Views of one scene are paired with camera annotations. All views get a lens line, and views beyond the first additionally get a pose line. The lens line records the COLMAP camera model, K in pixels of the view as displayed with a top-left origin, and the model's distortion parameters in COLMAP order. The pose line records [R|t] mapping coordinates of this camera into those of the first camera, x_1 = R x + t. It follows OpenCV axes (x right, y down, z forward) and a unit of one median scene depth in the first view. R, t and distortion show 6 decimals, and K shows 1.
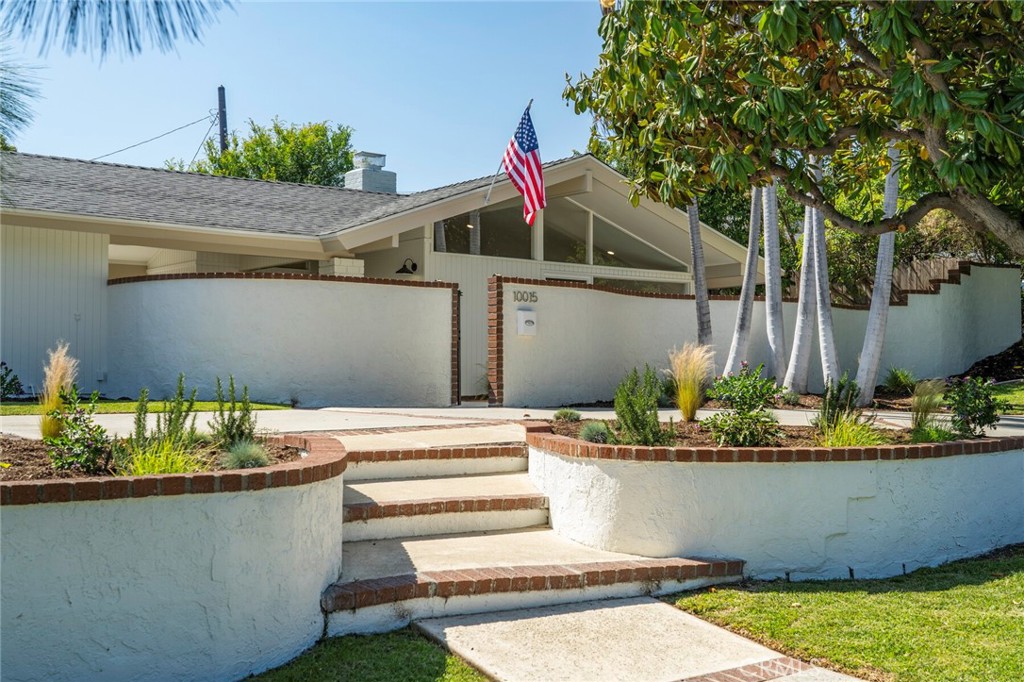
lens RADIAL K [[1280.7, 0, 512.0], [0, 1280.7, 341.0], [0, 0, 1]] dist [0.069287, 0.007004]
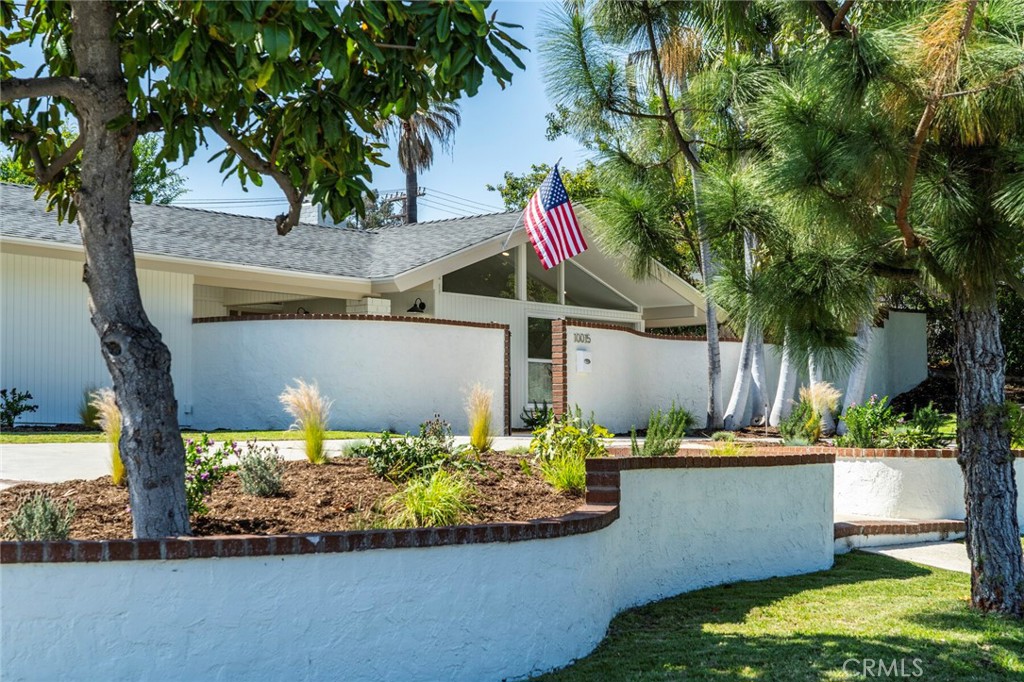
lens RADIAL K [[1555.1, 0, 512.0], [0, 1555.1, 341.0], [0, 0, 1]] dist [0.042757, 0.048066]
pose [[0.977431, 0.009676, 0.211031, -0.319817], [-0.004873, 0.999717, -0.023268, -0.000124], [-0.211197, 0.021715, 0.977202, -0.300619]]
